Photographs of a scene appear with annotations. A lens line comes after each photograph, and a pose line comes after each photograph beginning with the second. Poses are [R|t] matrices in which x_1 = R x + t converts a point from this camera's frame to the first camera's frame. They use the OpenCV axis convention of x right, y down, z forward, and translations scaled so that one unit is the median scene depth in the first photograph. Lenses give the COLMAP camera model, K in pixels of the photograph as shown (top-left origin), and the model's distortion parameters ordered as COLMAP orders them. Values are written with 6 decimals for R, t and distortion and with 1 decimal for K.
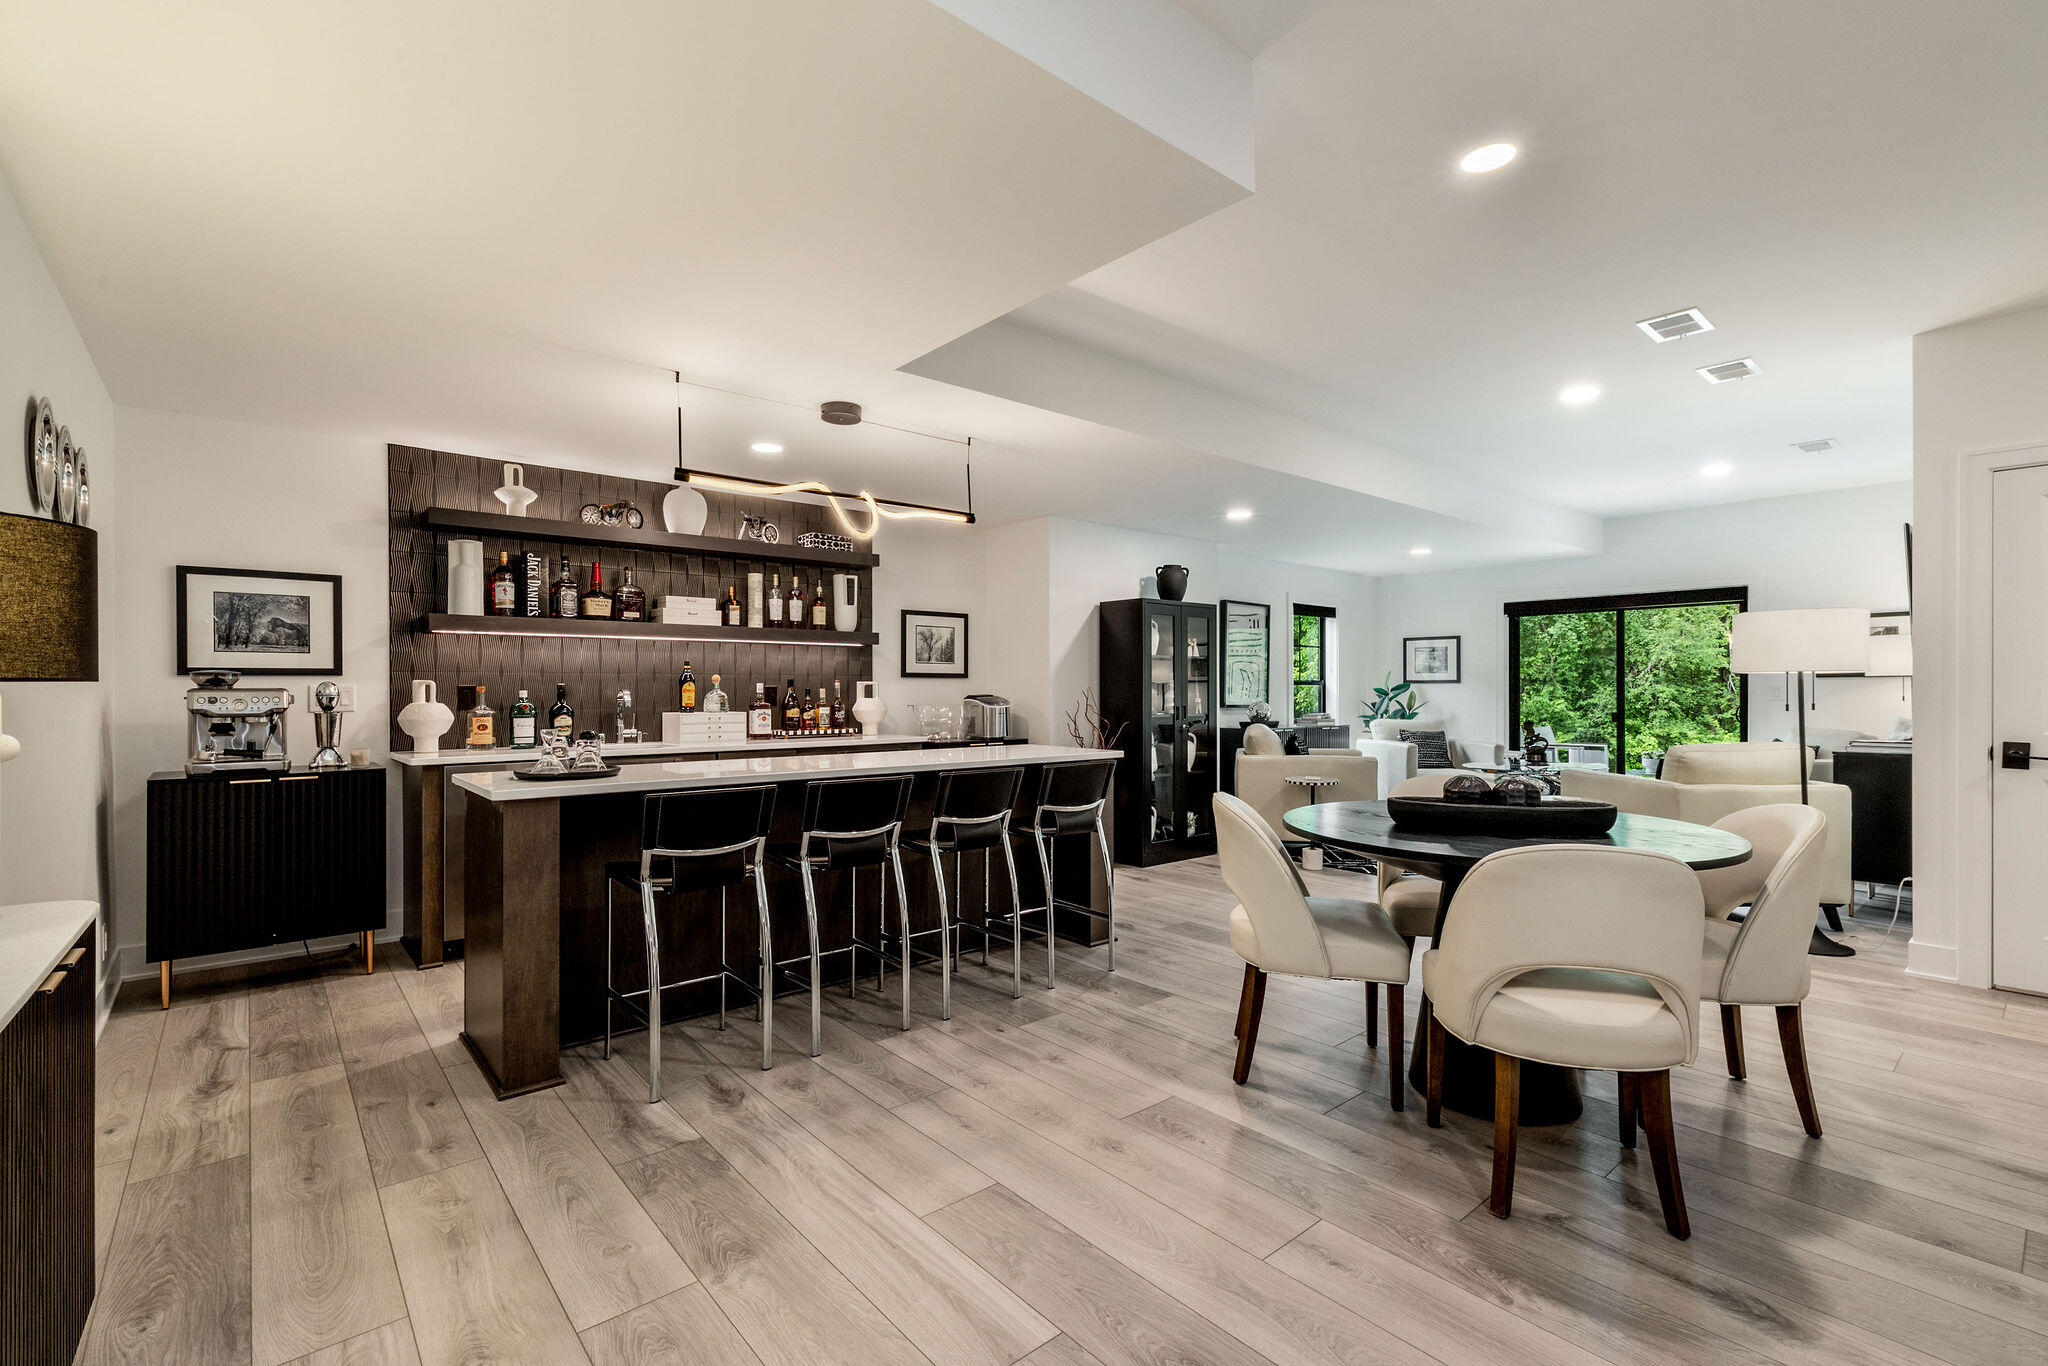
lens RADIAL K [[903.0, 0, 1016.3], [0, 903.0, 687.5], [0, 0, 1]] dist [0.000260, 0.000045]
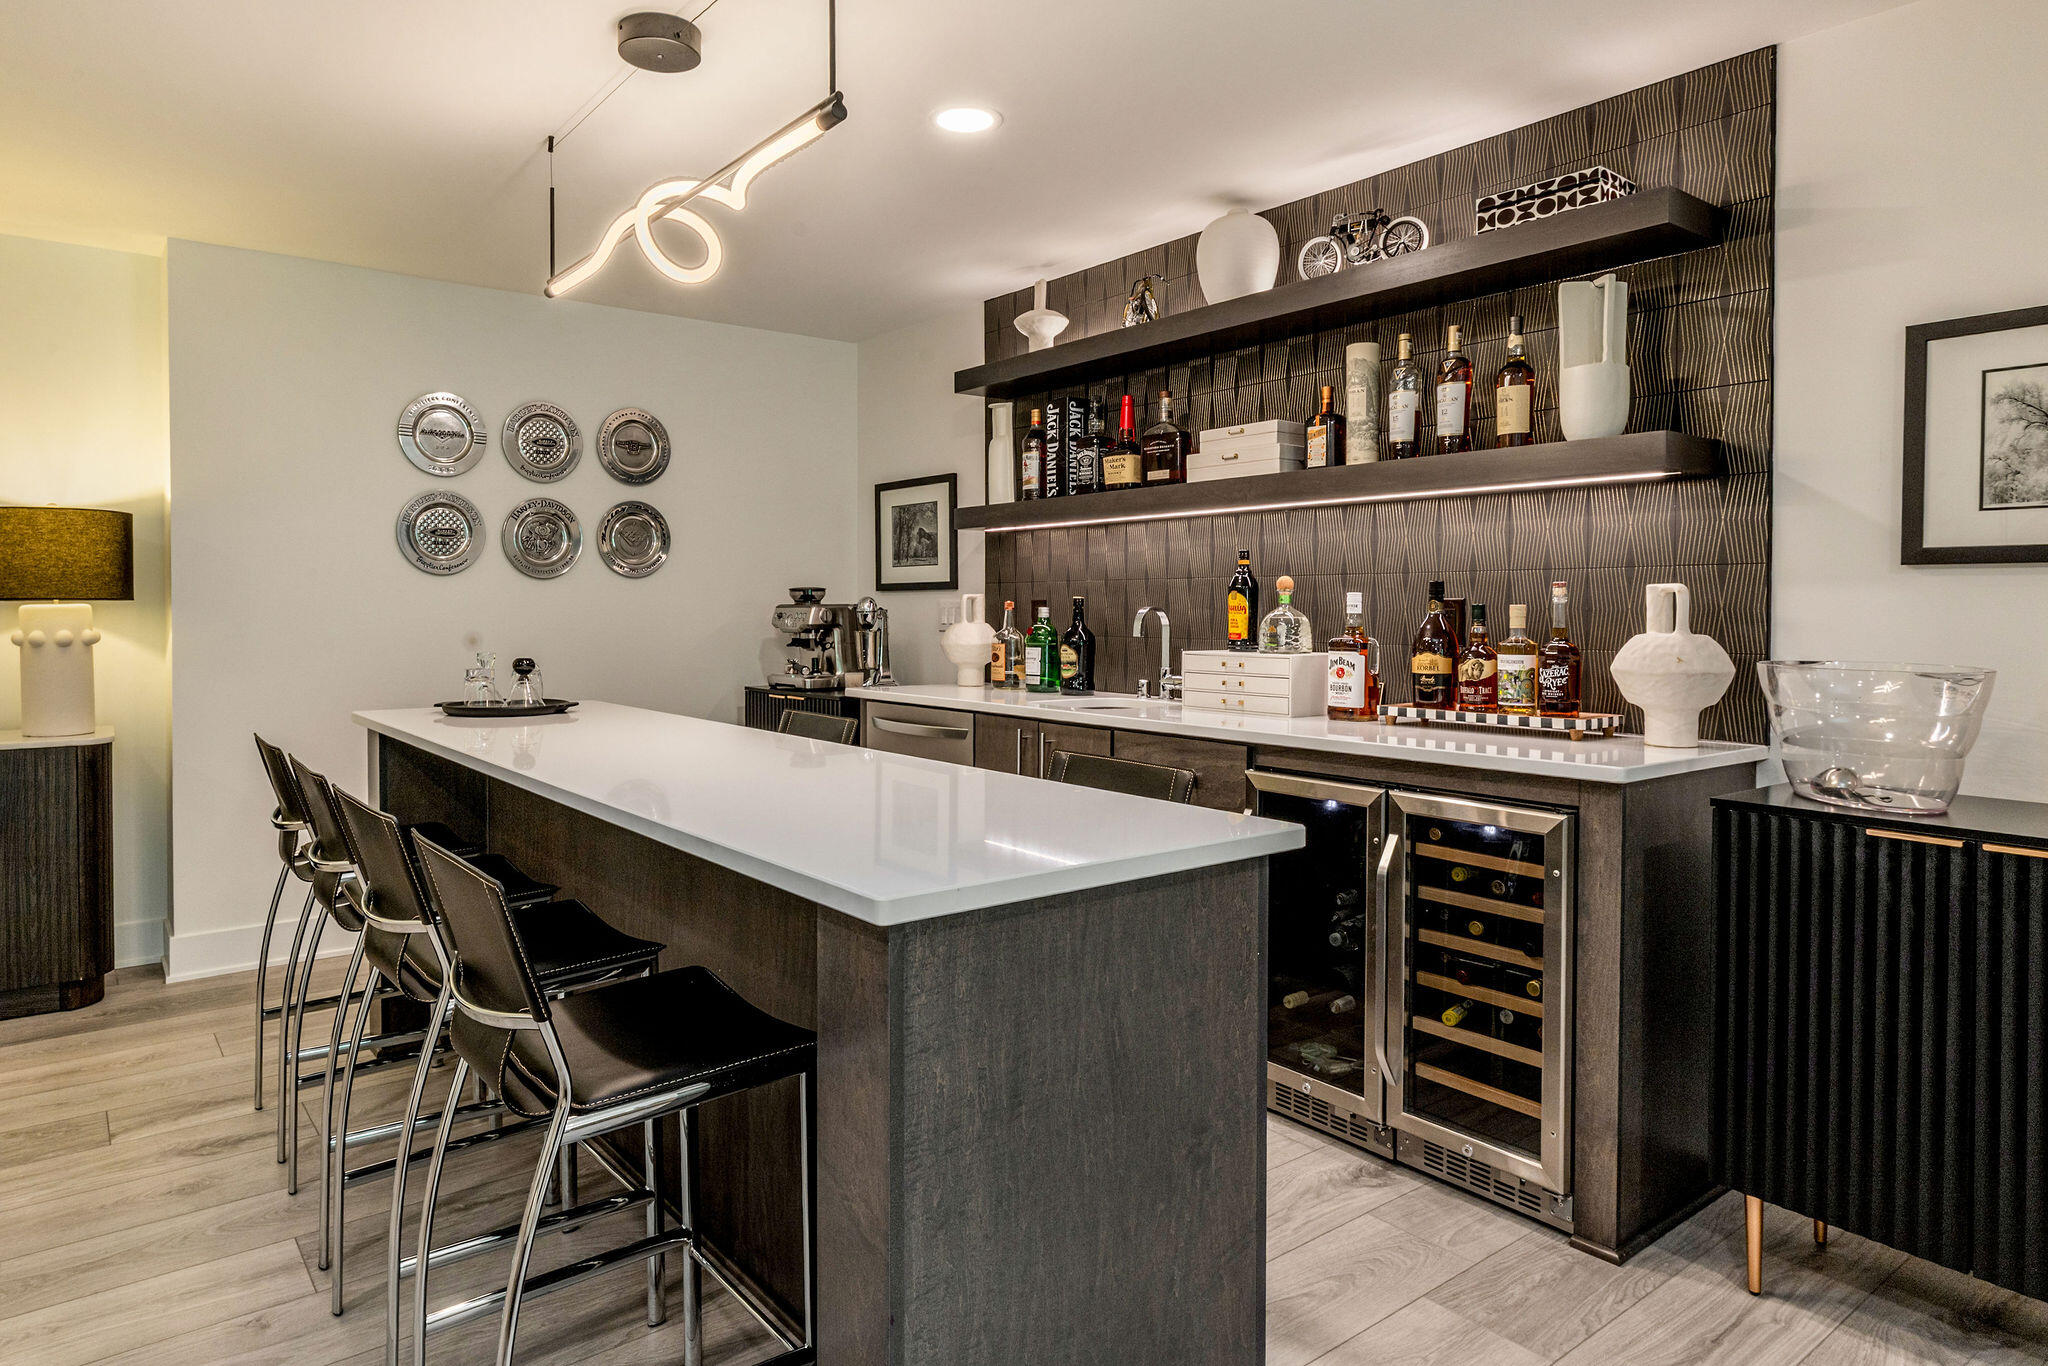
lens RADIAL K [[1243.9, 0, 964.3], [0, 1243.9, 606.7], [0, 0, 1]] dist [-0.006673, 0.000932]
pose [[-0.071769, -0.000697, -0.997421, 0.332522], [-0.001299, 0.999999, -0.000605, 0.002984], [0.997420, 0.001252, -0.071770, 0.851883]]
